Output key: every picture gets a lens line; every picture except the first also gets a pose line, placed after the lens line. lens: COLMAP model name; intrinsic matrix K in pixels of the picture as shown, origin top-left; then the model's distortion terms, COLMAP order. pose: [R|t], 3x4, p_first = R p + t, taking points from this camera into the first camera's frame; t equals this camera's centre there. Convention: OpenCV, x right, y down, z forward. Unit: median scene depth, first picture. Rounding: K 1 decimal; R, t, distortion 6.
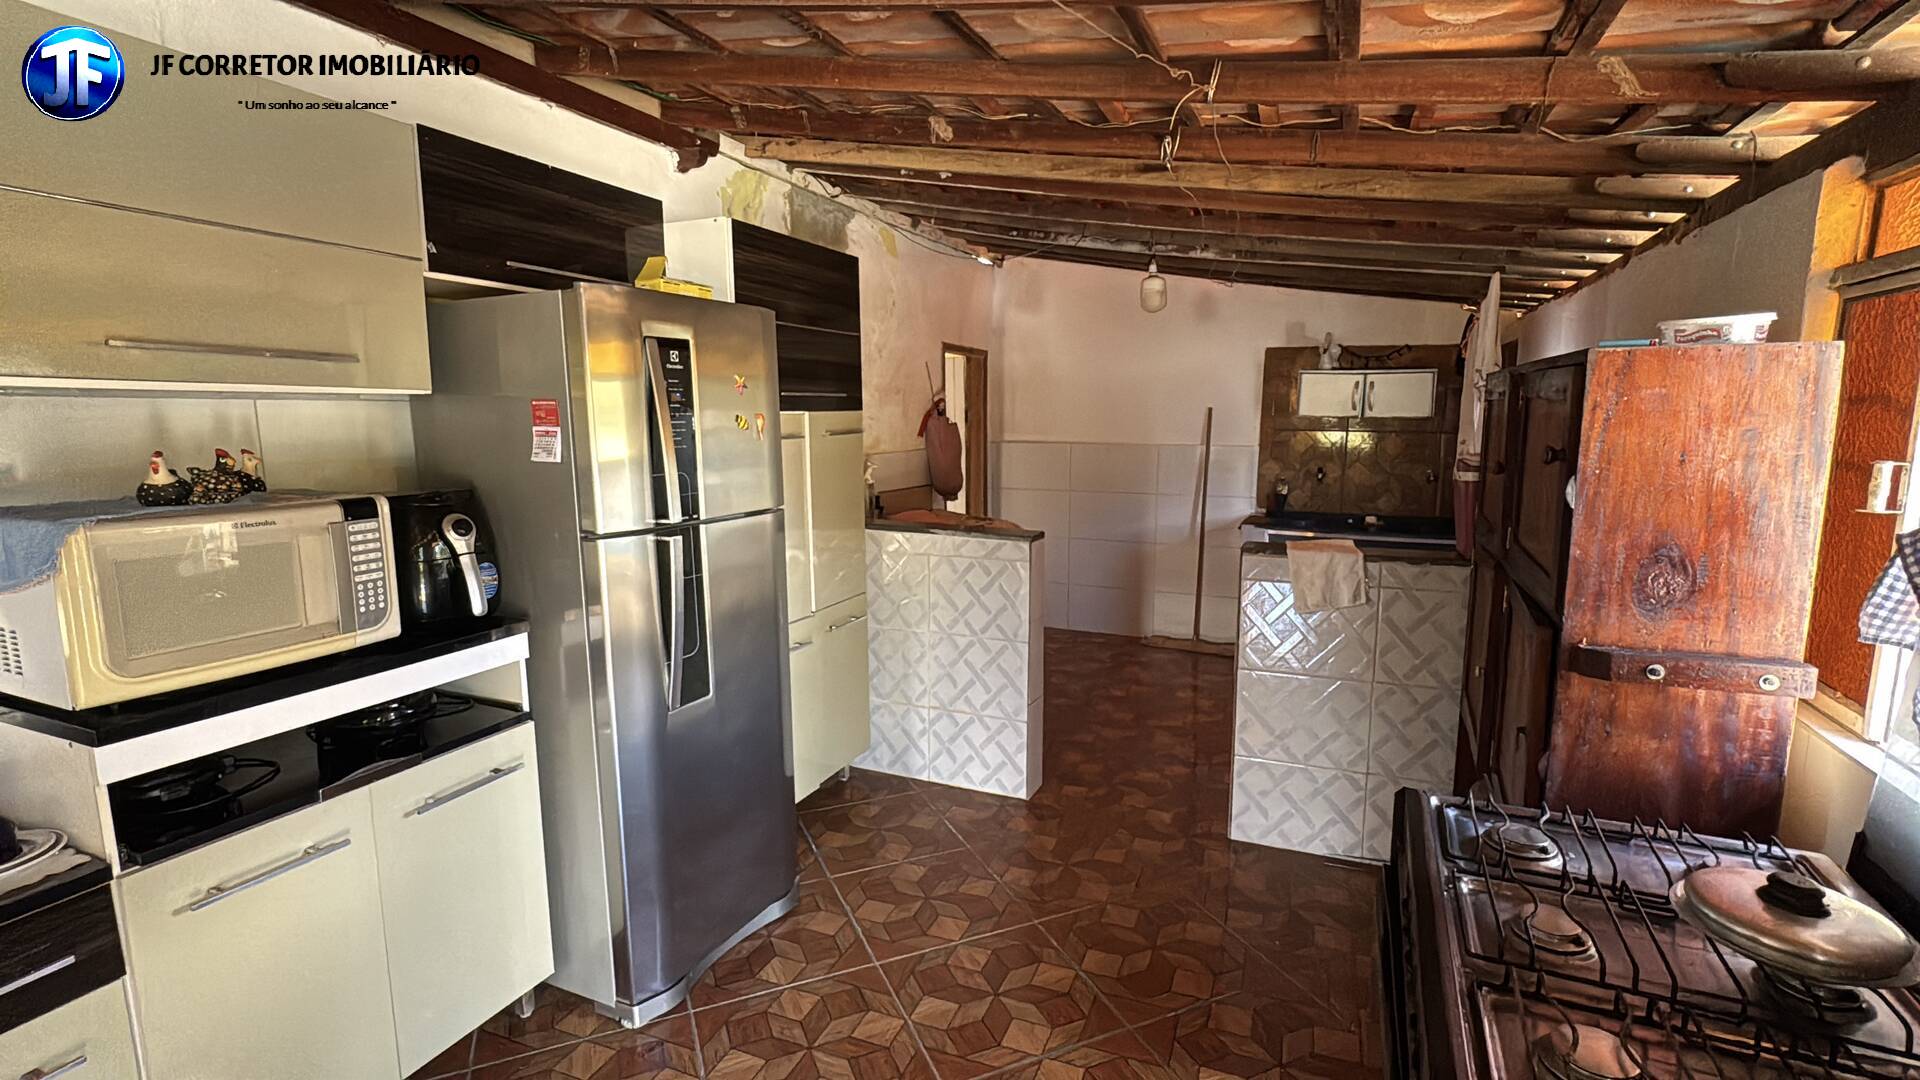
lens RADIAL K [[877.2, 0, 960.0], [0, 877.2, 540.0], [0, 0, 1]] dist [-0.002055, -0.000217]
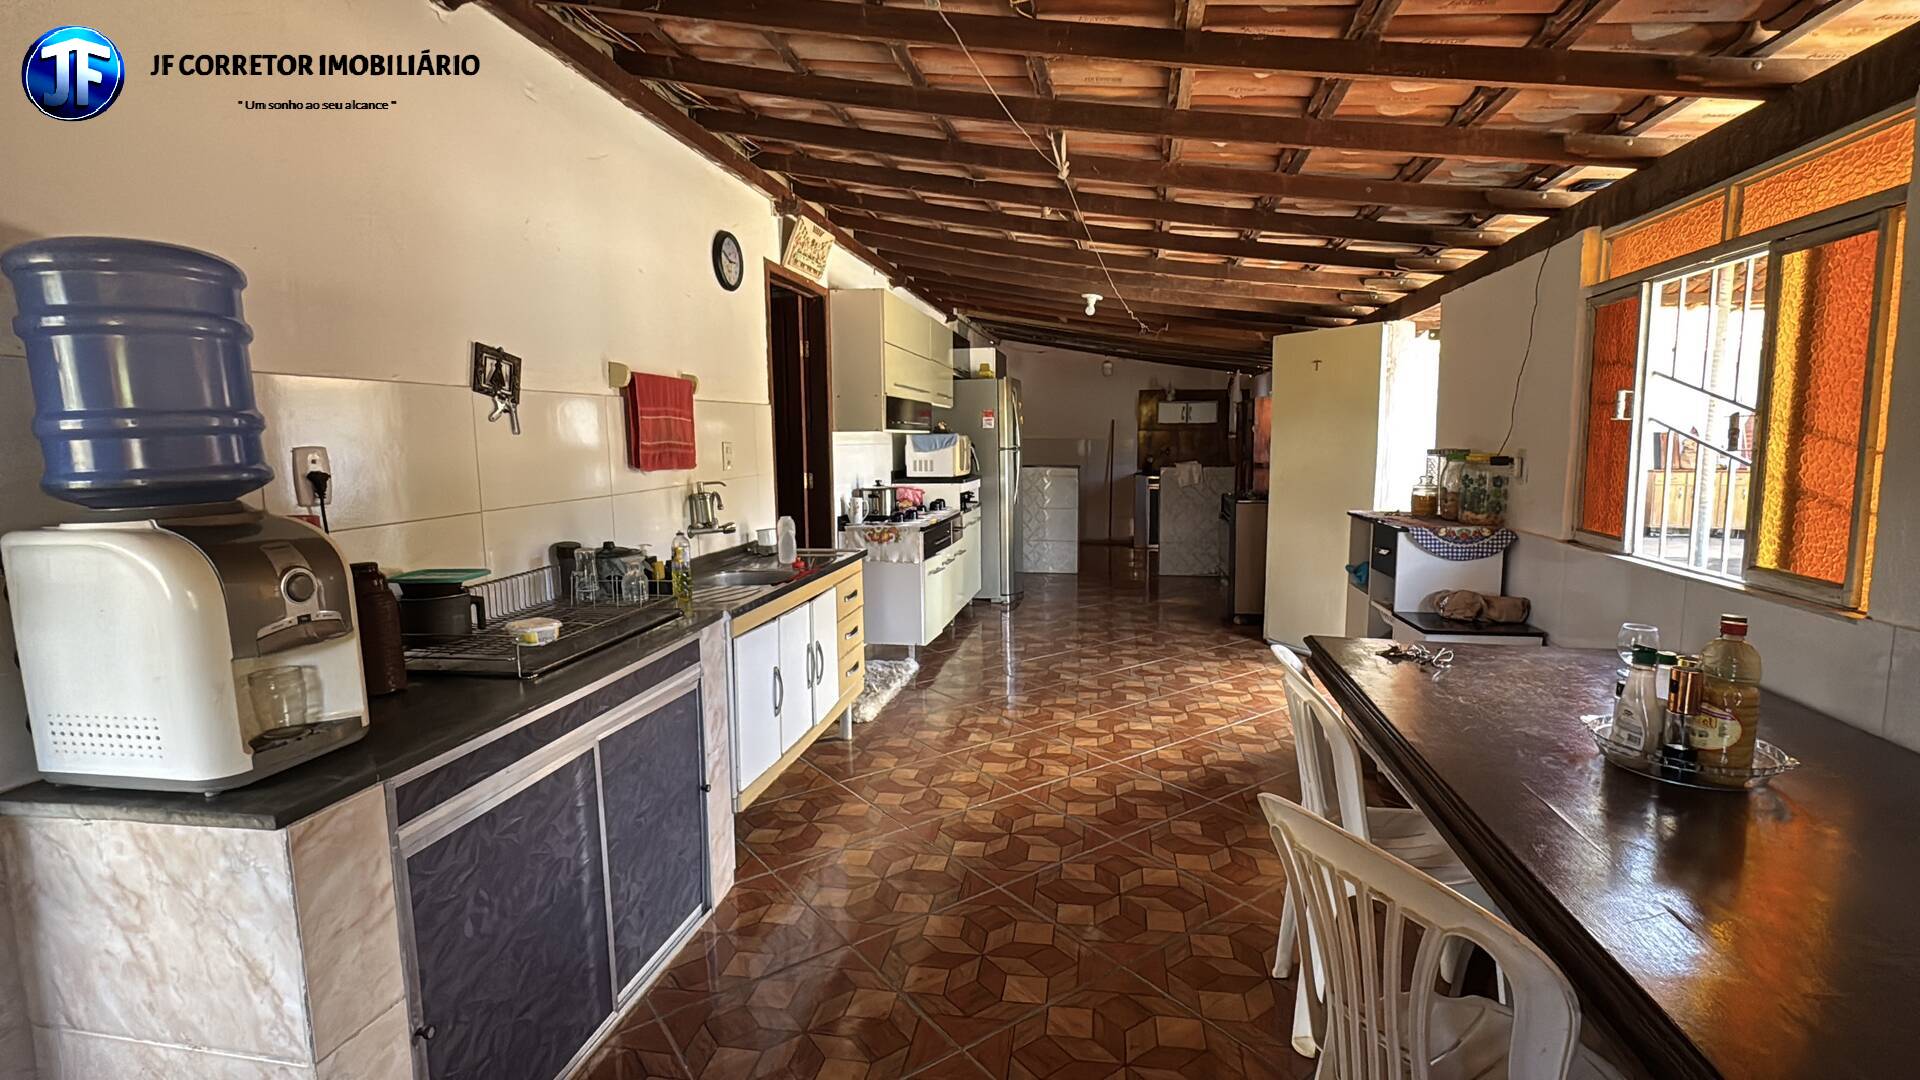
lens RADIAL K [[877.2, 0, 960.0], [0, 877.2, 540.0], [0, 0, 1]] dist [-0.002055, -0.000217]
pose [[0.975082, -0.028795, 0.219970, -0.629611], [0.035239, 0.999055, -0.025425, 0.202069], [-0.219030, 0.032543, 0.975175, -1.076042]]
